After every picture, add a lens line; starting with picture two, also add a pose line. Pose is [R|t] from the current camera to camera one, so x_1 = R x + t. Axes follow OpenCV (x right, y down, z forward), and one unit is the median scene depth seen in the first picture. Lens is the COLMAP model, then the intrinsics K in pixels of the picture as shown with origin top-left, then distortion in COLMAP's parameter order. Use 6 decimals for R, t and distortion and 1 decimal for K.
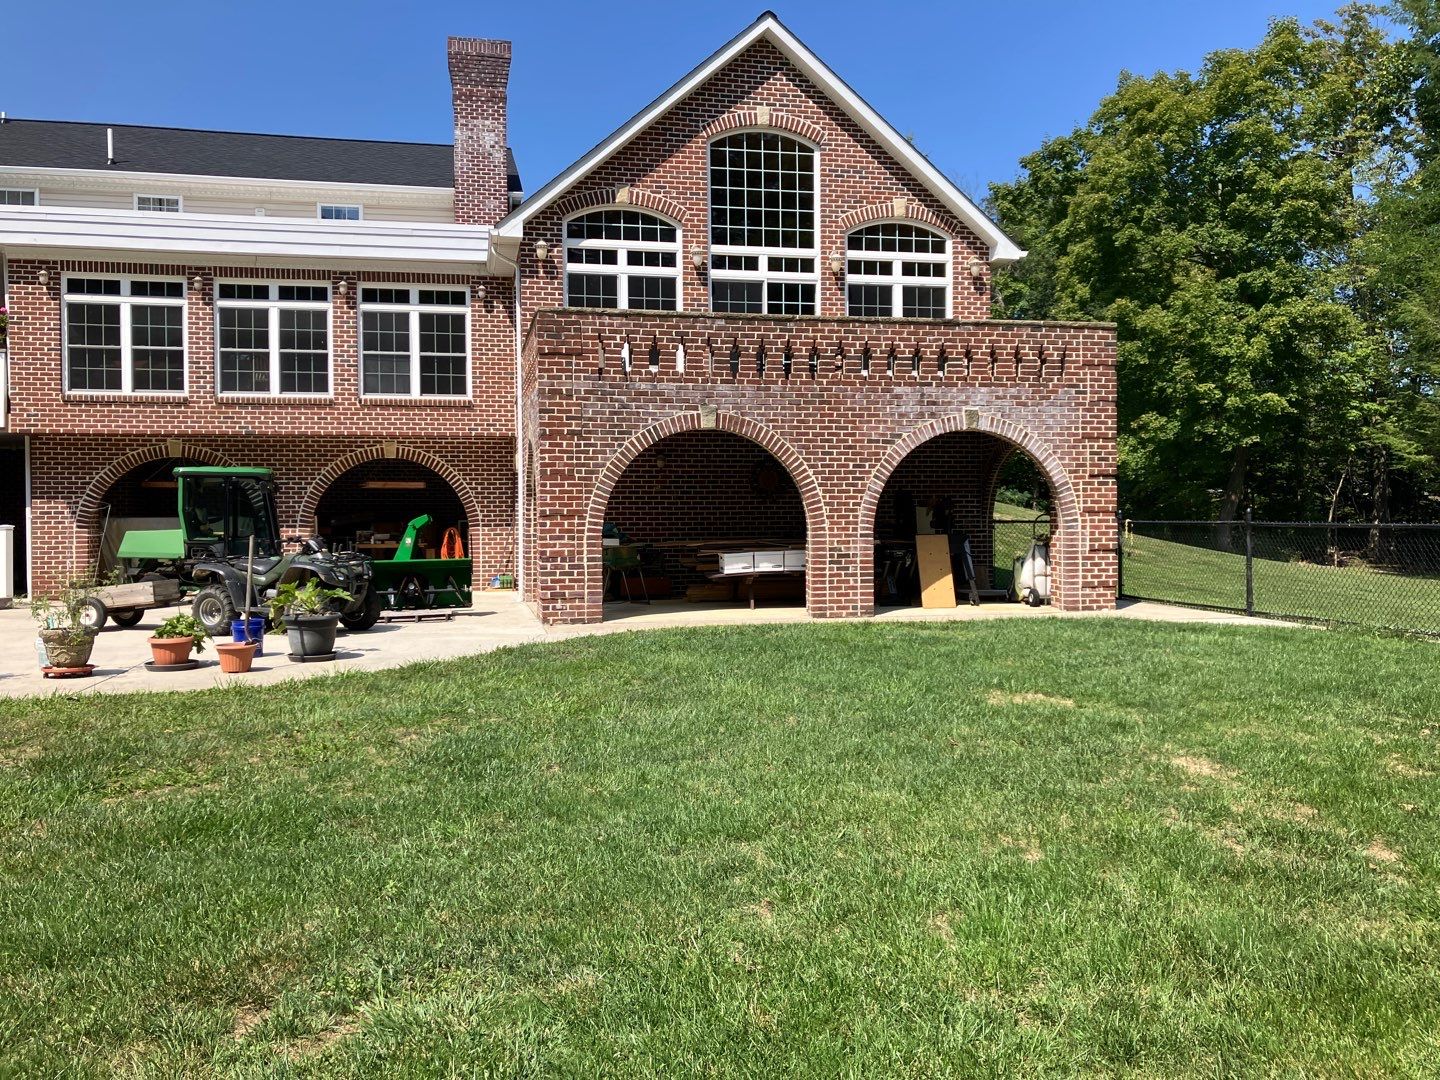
lens RADIAL K [[1187.3, 0, 722.5], [0, 1187.3, 479.5], [0, 0, 1]] dist [0.055140, -0.050449]
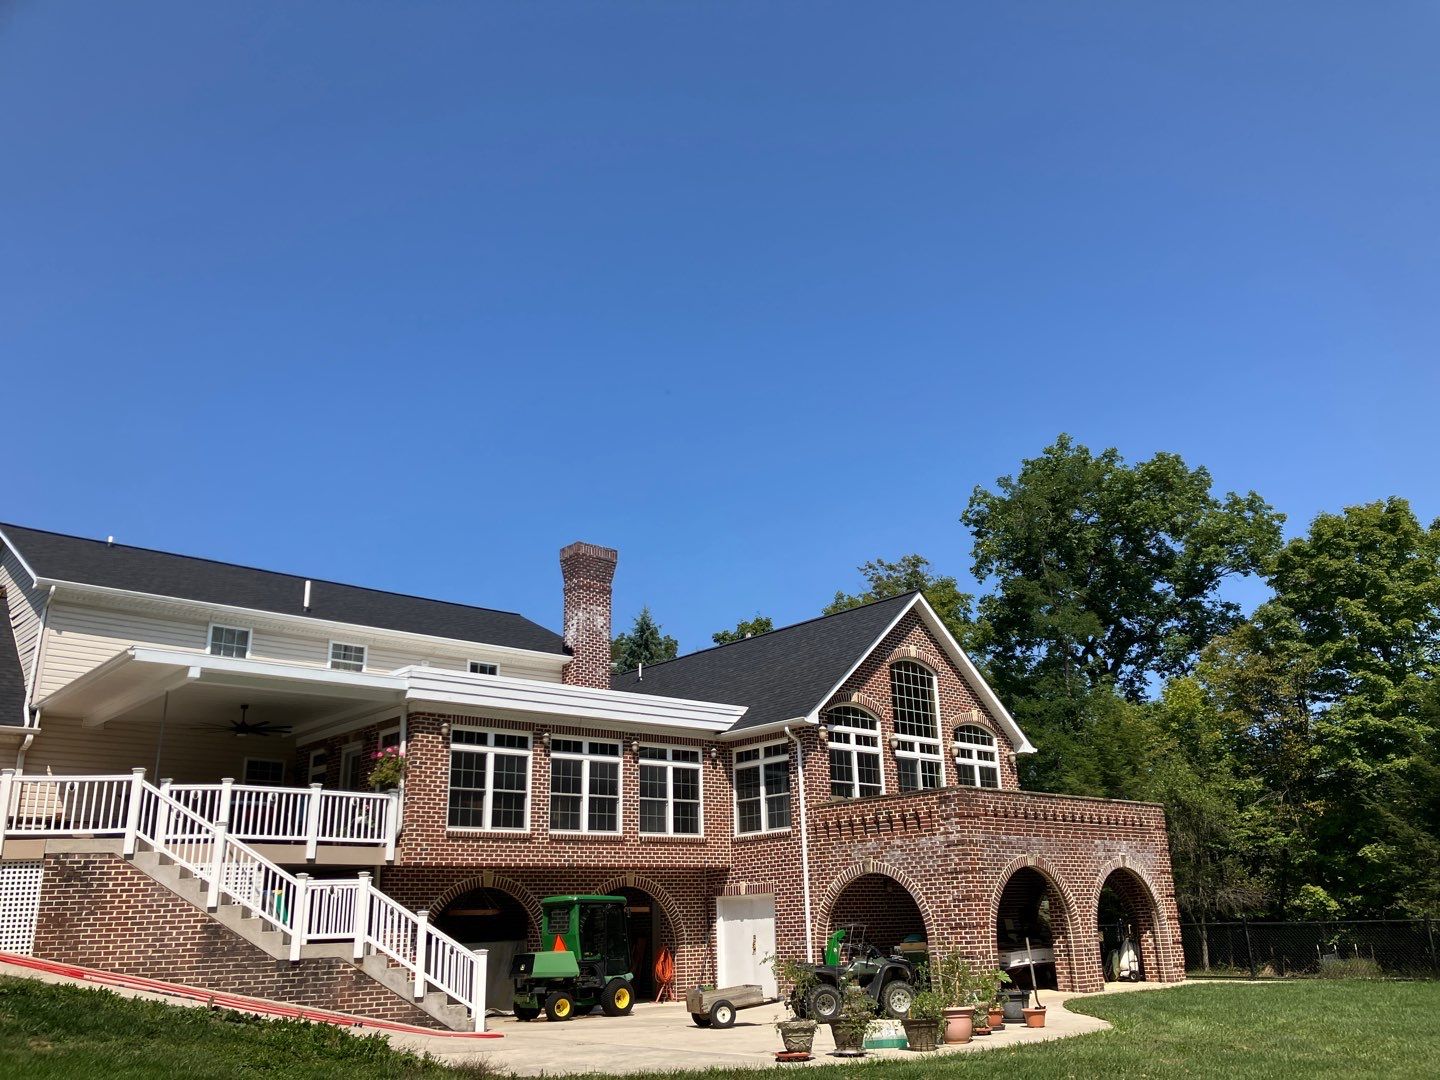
lens RADIAL K [[1187.3, 0, 722.5], [0, 1187.3, 479.5], [0, 0, 1]] dist [0.055140, -0.050449]
pose [[0.843923, 0.166322, 0.510030, -0.978920], [0.015442, 0.942800, -0.333001, -0.002271], [-0.536242, 0.288904, 0.793082, -0.160771]]
